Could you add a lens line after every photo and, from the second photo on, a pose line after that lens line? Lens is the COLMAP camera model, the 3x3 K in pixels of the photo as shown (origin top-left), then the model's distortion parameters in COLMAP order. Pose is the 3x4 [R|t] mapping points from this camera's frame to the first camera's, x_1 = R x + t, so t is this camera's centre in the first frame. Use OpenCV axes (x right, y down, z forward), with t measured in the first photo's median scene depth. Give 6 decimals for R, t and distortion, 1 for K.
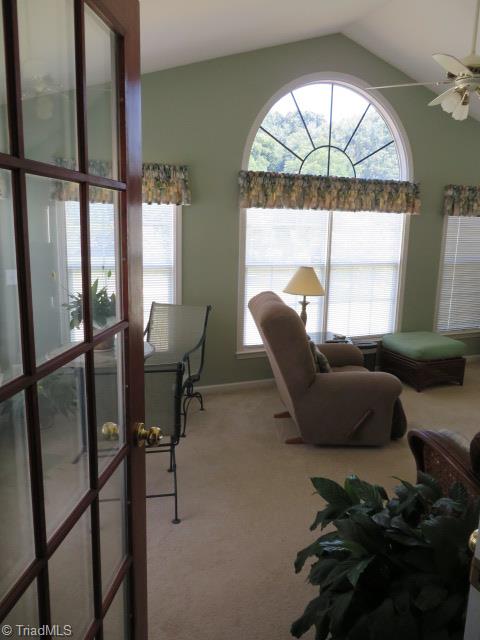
lens RADIAL K [[481.3, 0, 237.9], [0, 481.3, 320.4], [0, 0, 1]] dist [0.003767, -0.002722]
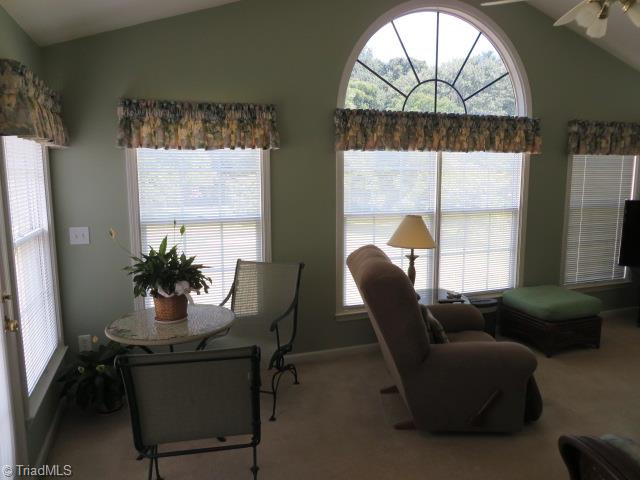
lens RADIAL K [[481.3, 0, 321.4], [0, 481.3, 239.4], [0, 0, 1]] dist [0.003767, -0.002722]
pose [[0.998836, -0.017728, -0.044859, 0.014118], [0.015162, 0.998264, -0.056919, -0.022202], [0.045790, 0.056172, 0.997371, 0.129395]]
